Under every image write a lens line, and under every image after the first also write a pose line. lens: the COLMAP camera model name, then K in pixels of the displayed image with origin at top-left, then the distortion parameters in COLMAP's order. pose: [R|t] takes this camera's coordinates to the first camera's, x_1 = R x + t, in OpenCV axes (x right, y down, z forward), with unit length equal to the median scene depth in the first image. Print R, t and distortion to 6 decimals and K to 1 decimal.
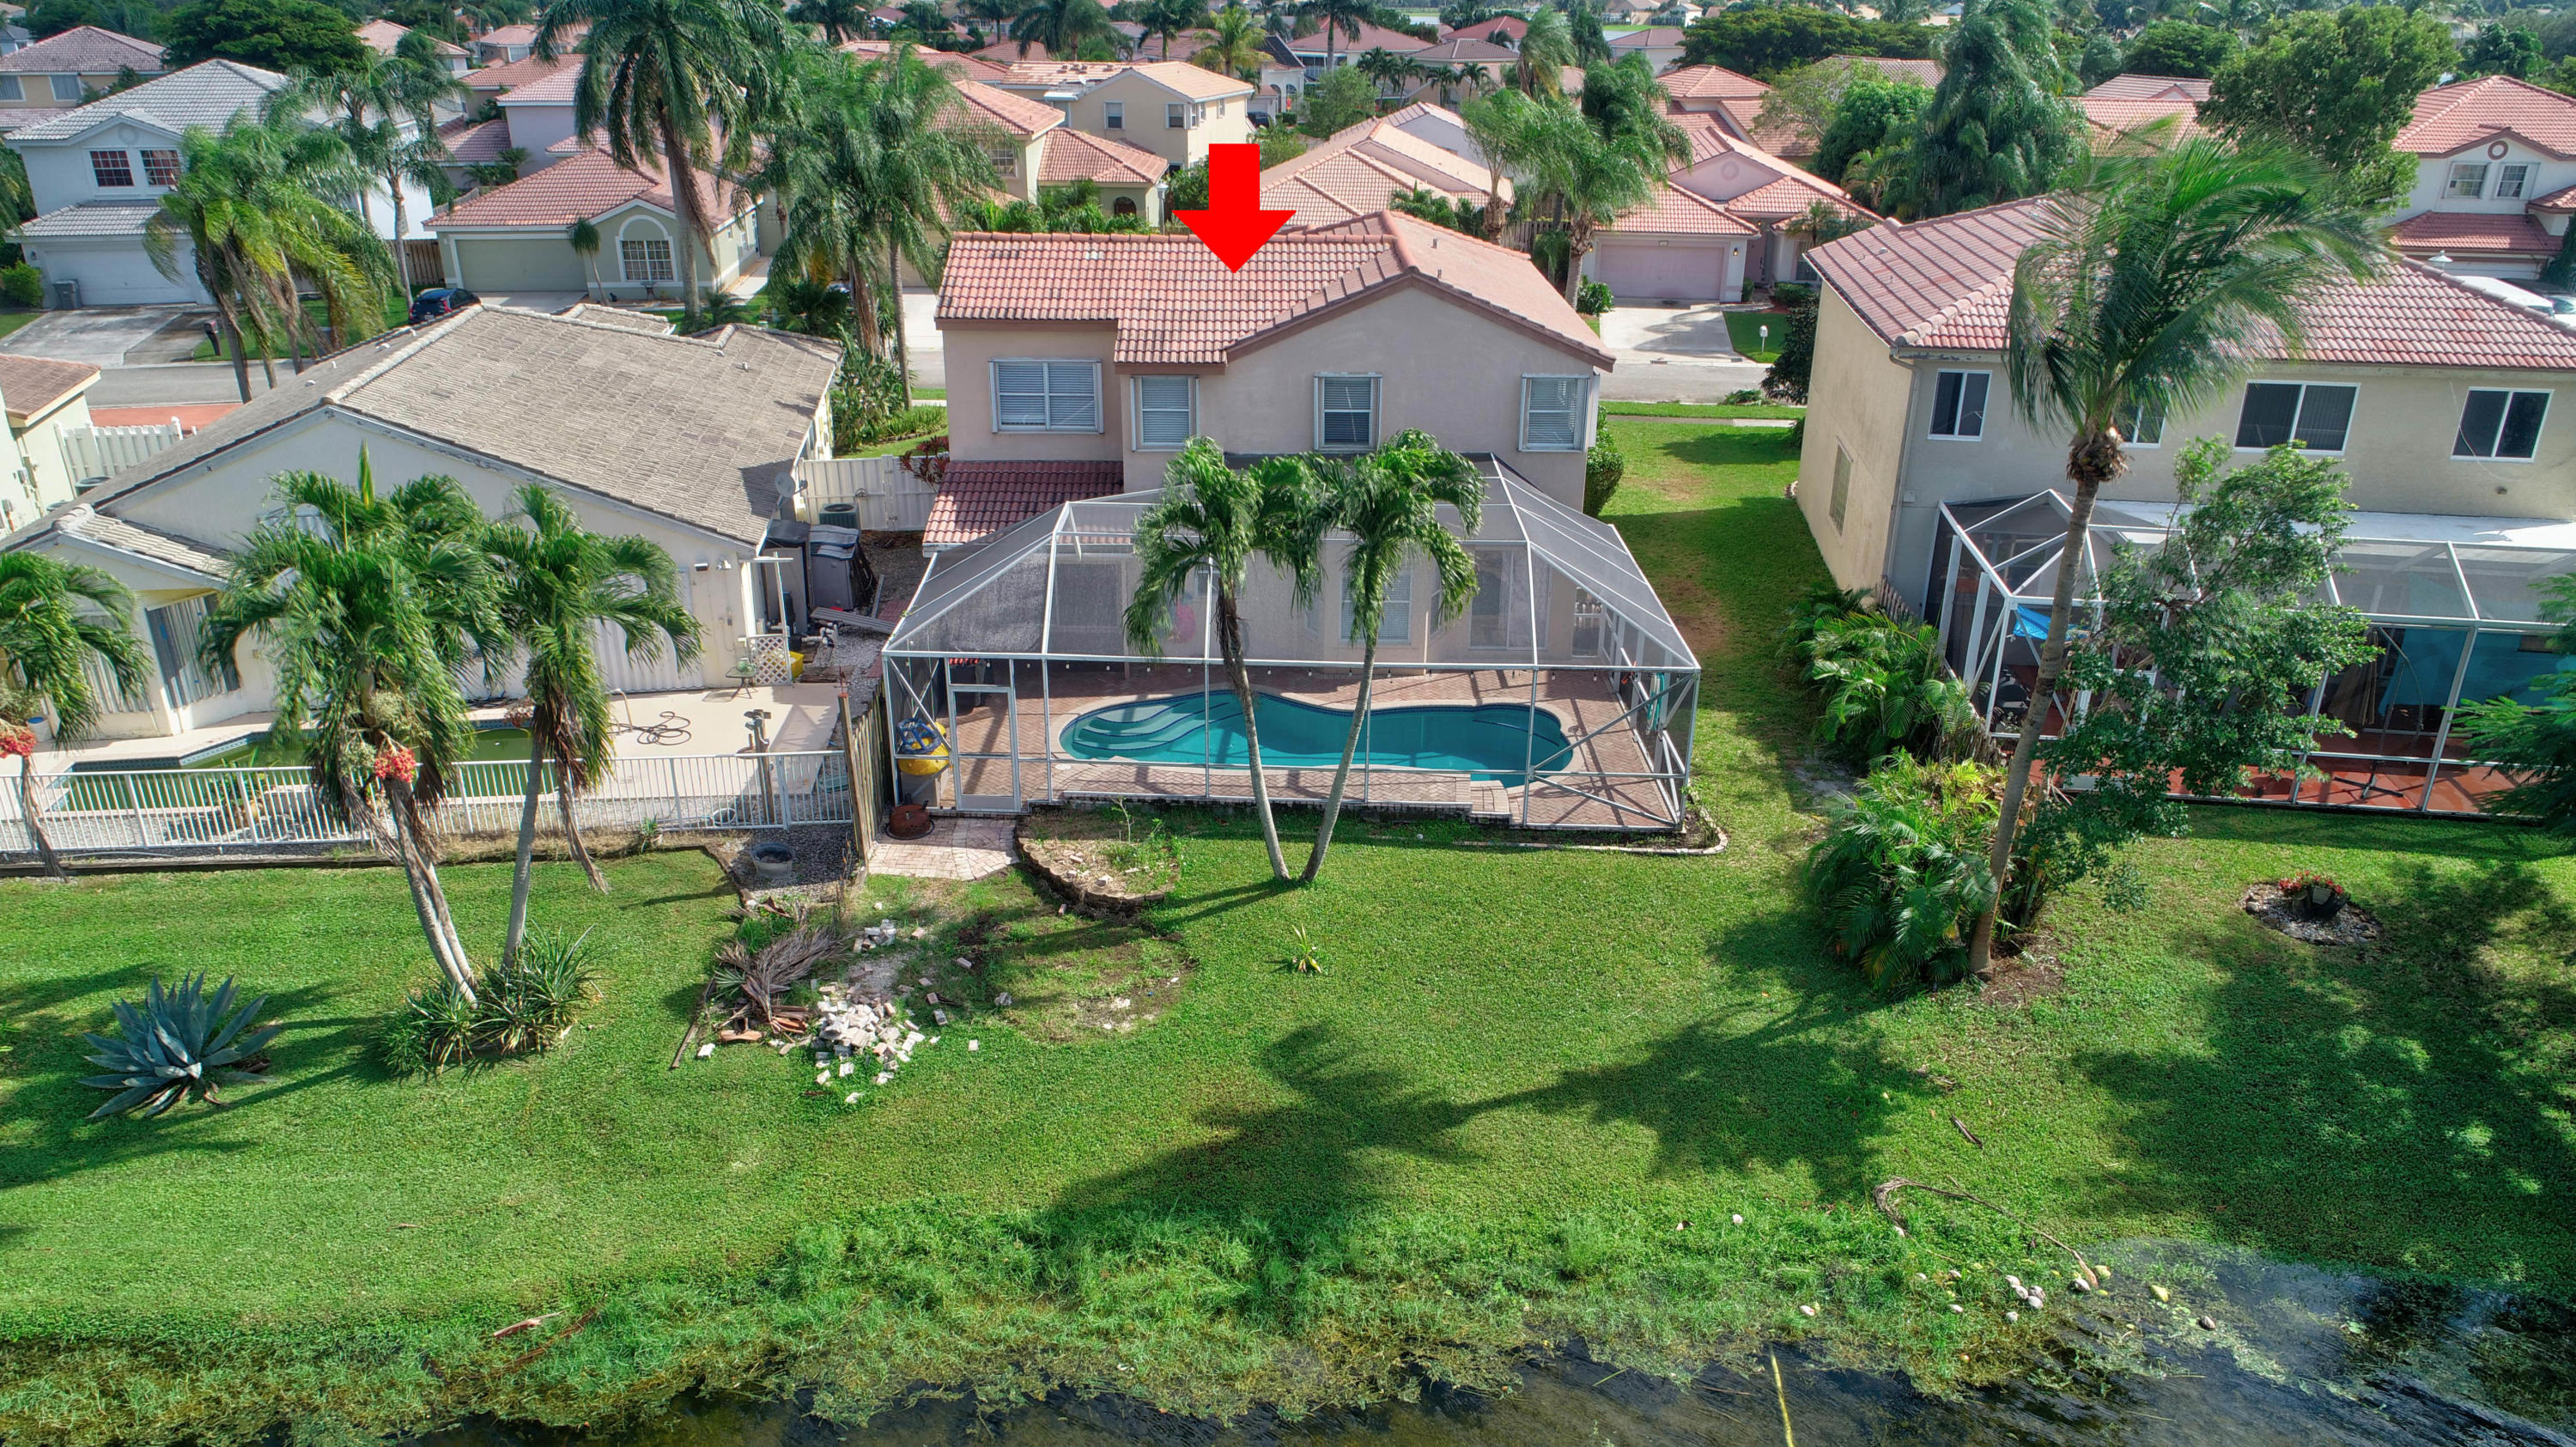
lens RADIAL K [[1755.2, 0, 1288.0], [0, 1755.2, 723.5], [0, 0, 1]] dist [0.001967, -0.002860]
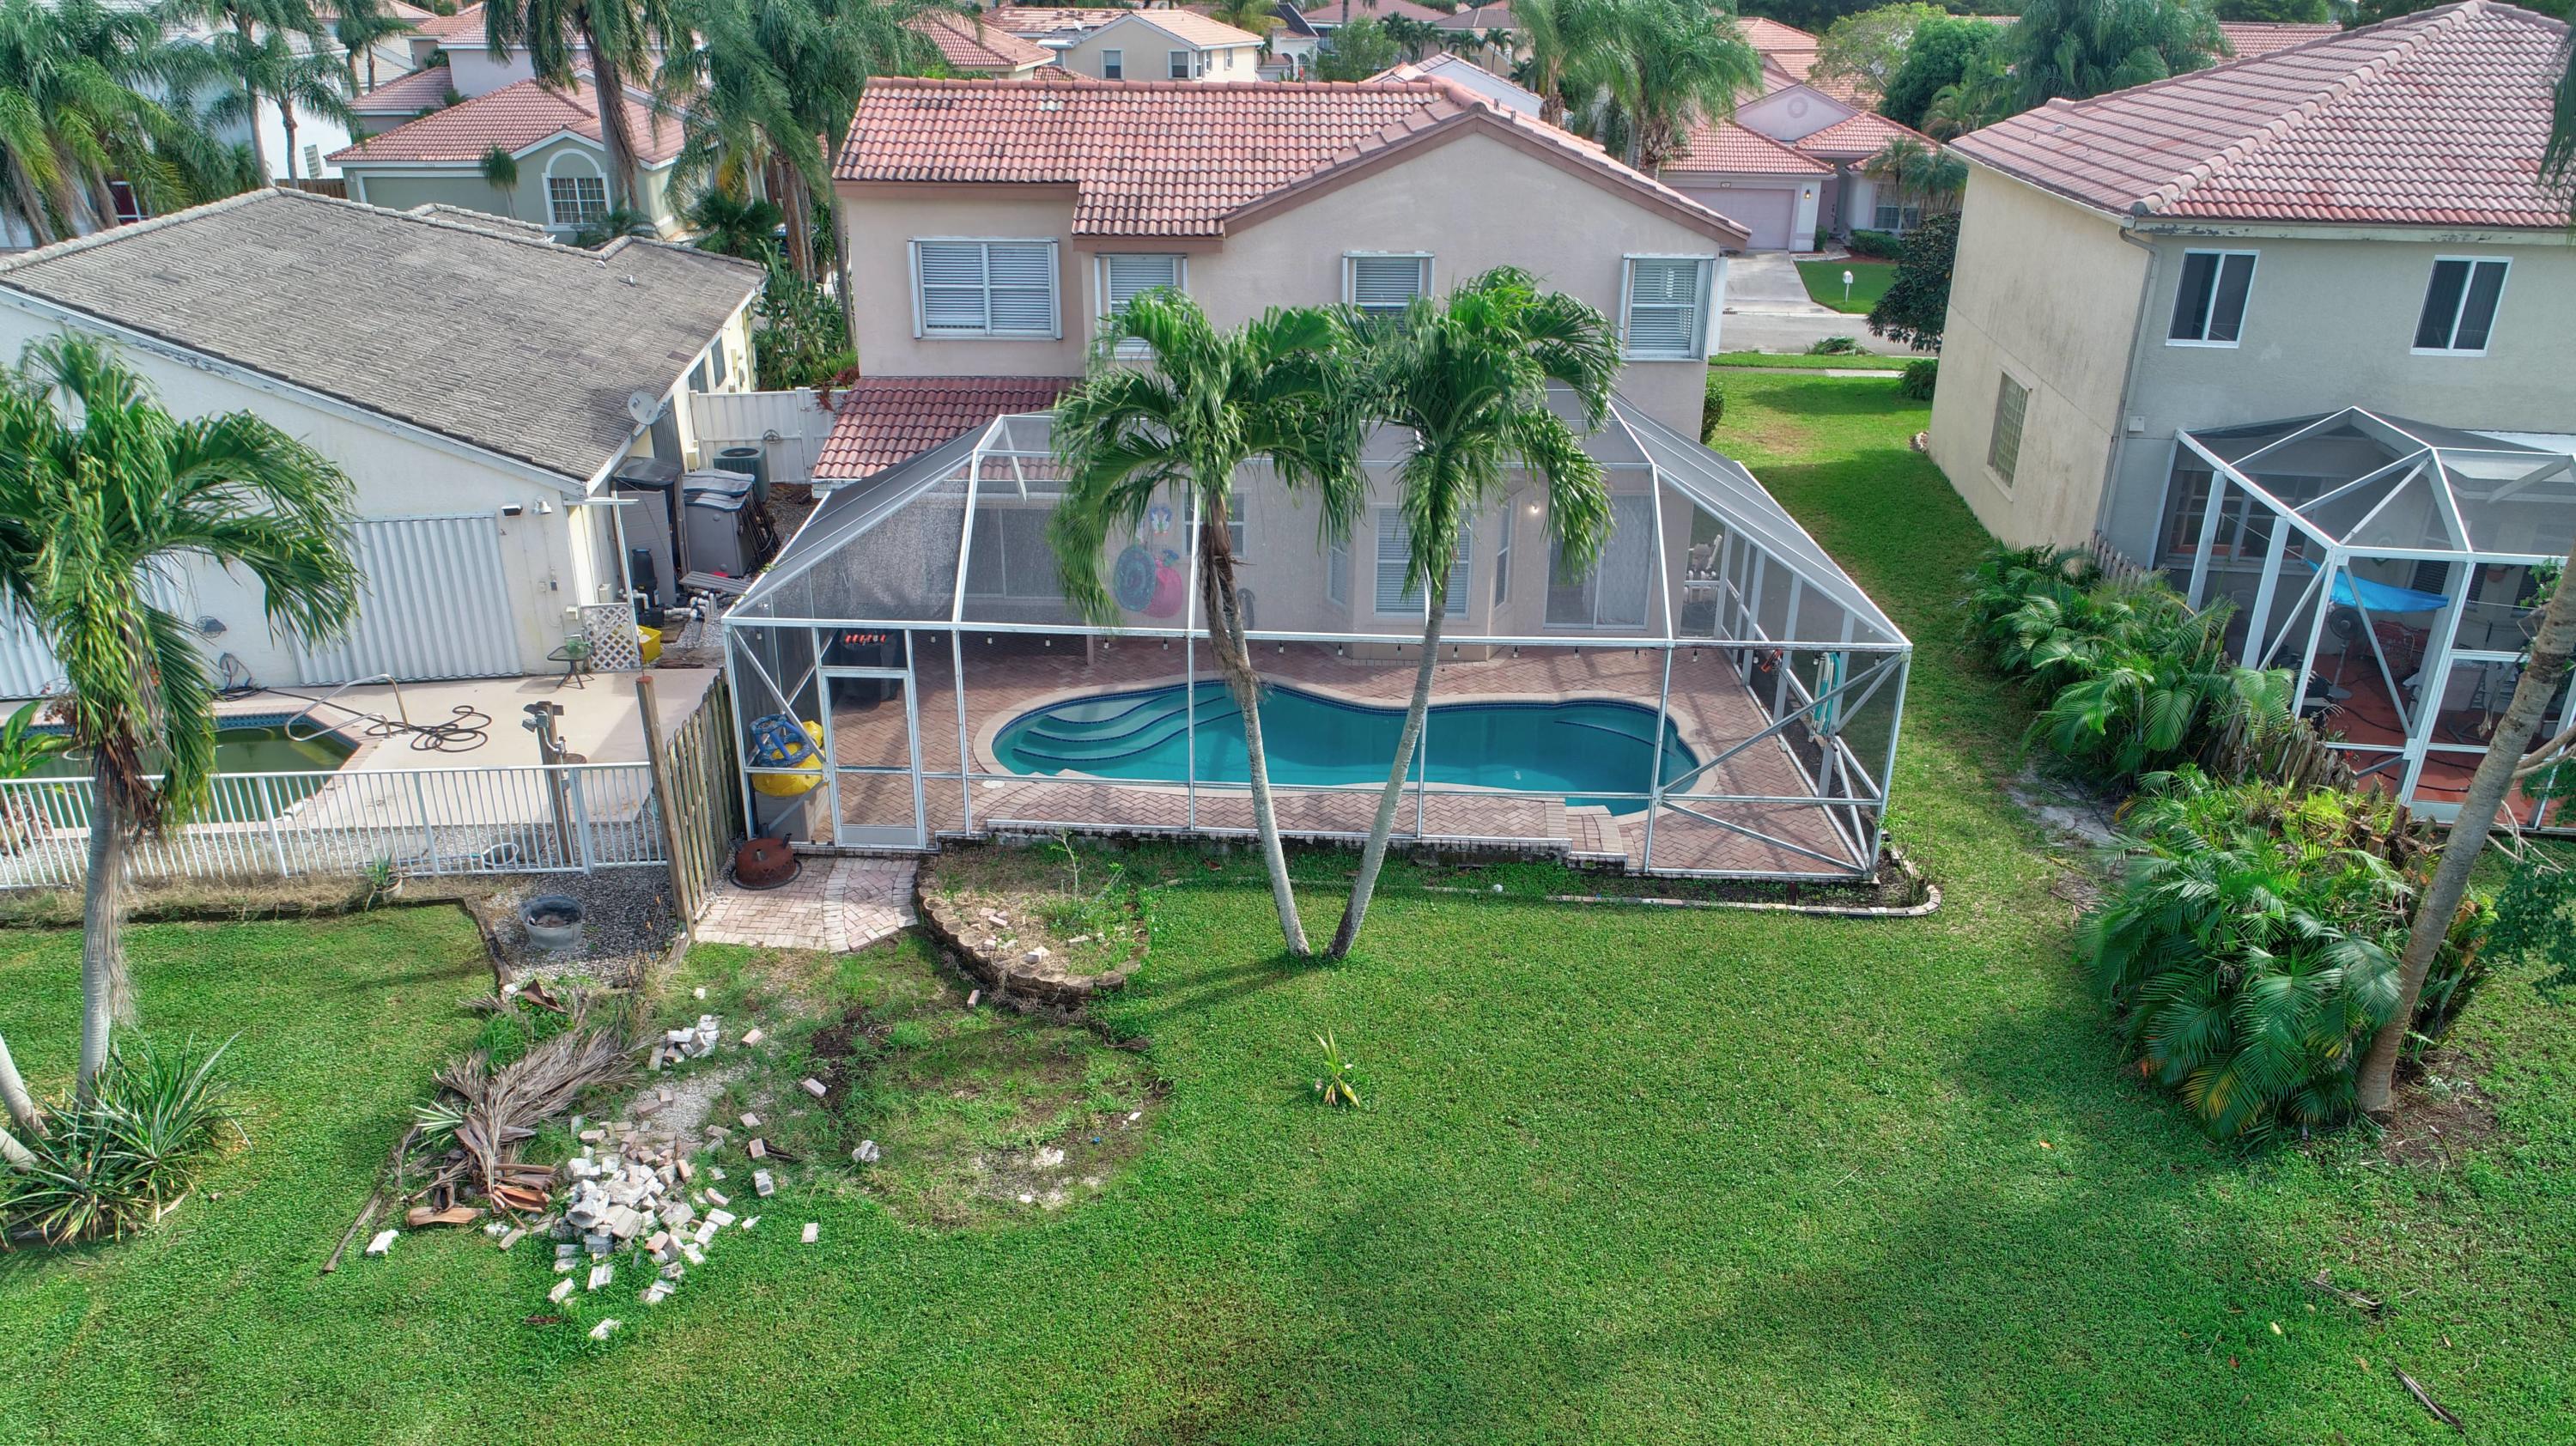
lens RADIAL K [[1755.1, 0, 1288.0], [0, 1755.1, 723.0], [0, 0, 1]] dist [0.001967, -0.002860]
pose [[0.999980, 0.003259, -0.005365, -0.004048], [-0.003269, 0.999993, -0.001827, 0.000753], [0.005359, 0.001844, 0.999984, 0.306972]]
